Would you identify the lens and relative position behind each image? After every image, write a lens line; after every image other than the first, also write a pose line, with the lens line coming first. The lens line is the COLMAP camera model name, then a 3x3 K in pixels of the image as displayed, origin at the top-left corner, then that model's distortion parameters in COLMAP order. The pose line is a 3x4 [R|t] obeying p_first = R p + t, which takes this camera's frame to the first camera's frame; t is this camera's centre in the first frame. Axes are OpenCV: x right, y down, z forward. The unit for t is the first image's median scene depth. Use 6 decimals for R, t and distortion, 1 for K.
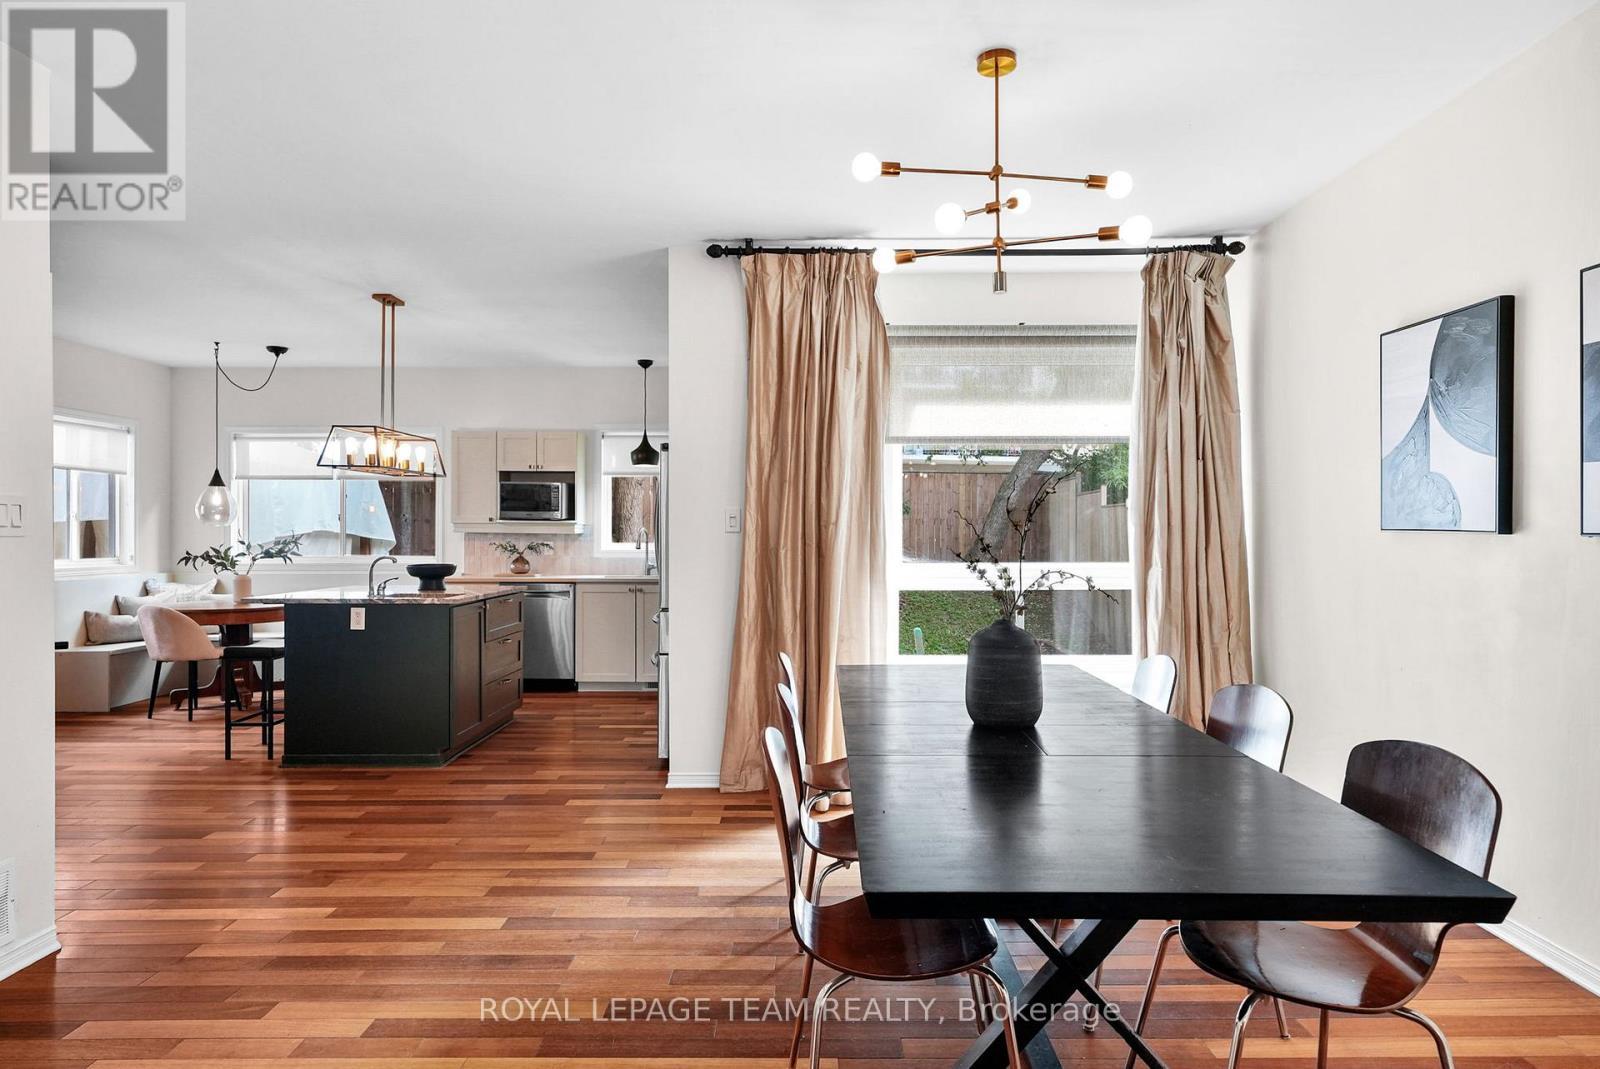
lens RADIAL K [[896.2, 0, 791.2], [0, 896.2, 530.8], [0, 0, 1]] dist [-0.003383, 0.000331]
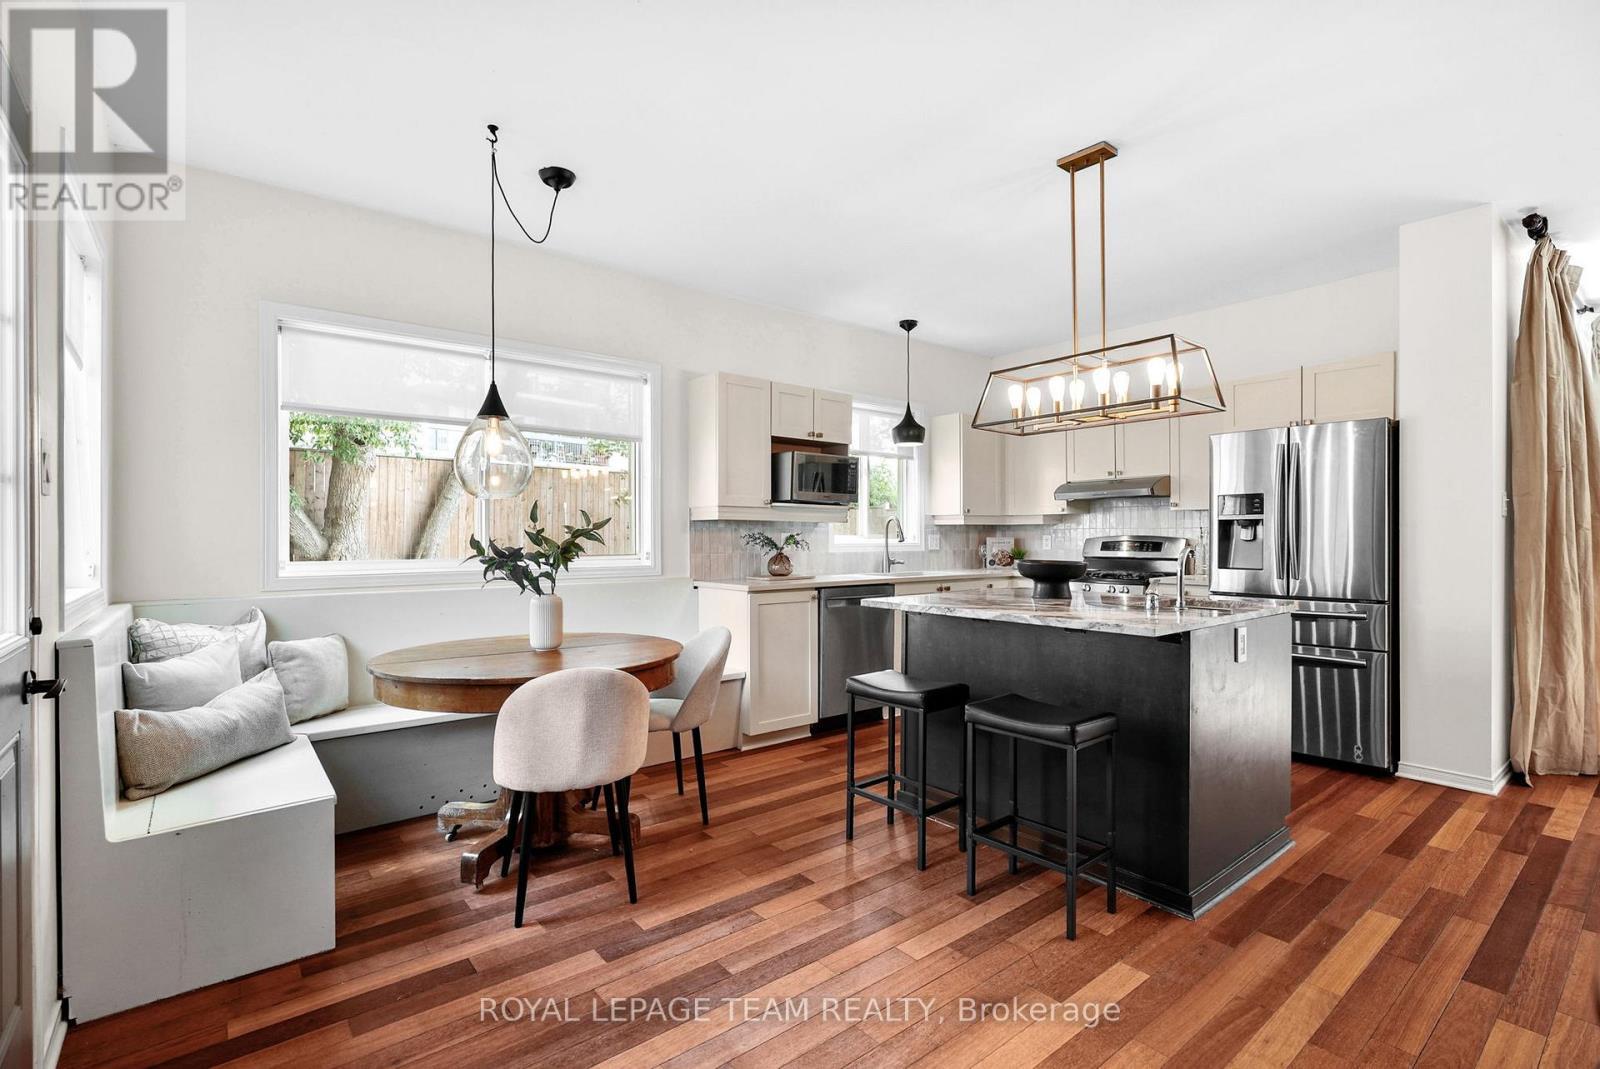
lens RADIAL K [[755.7, 0, 754.3], [0, 755.7, 527.1], [0, 0, 1]] dist [-0.003090, 0.001185]
pose [[0.768935, 0.006055, 0.639298, -0.742055], [-0.000695, 0.999962, -0.008636, 0.013106], [-0.639327, 0.006196, 0.768910, 0.546220]]
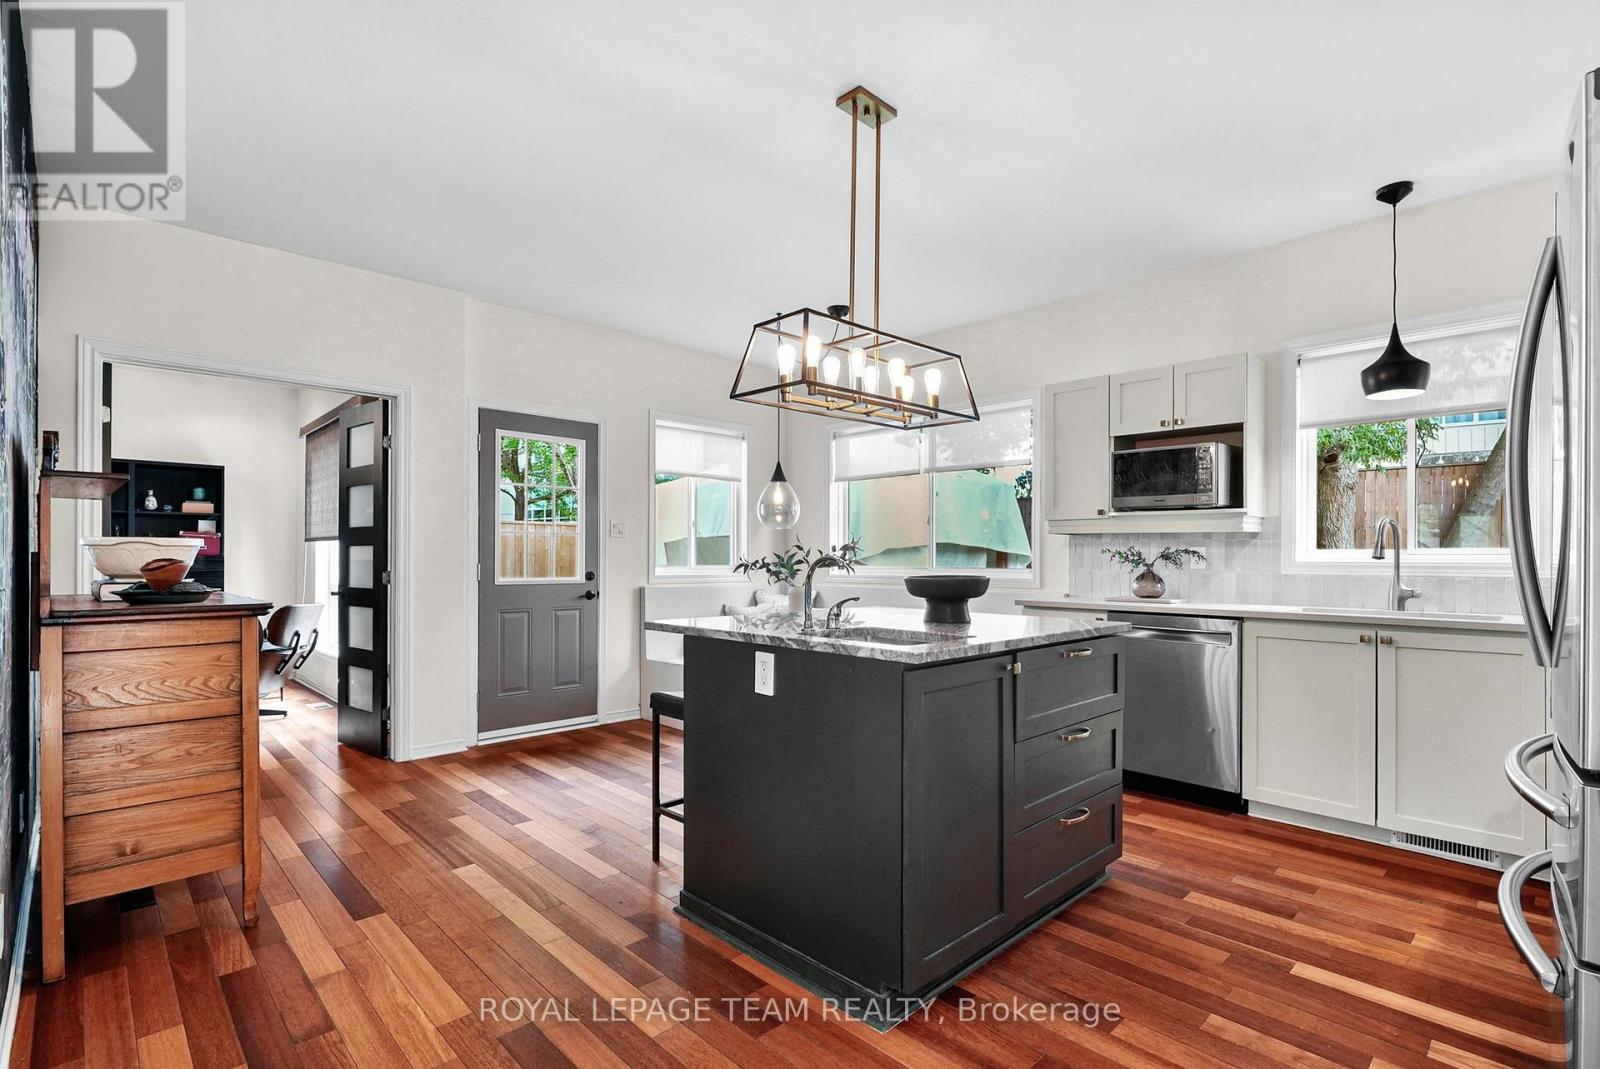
lens RADIAL K [[755.7, 0, 837.8], [0, 755.7, 554.4], [0, 0, 1]] dist [-0.003090, 0.001185]
pose [[0.729484, -0.001092, -0.683997, -0.101996], [-0.002323, 0.999989, -0.004074, 0.020462], [0.683994, 0.004561, 0.729474, 0.477607]]
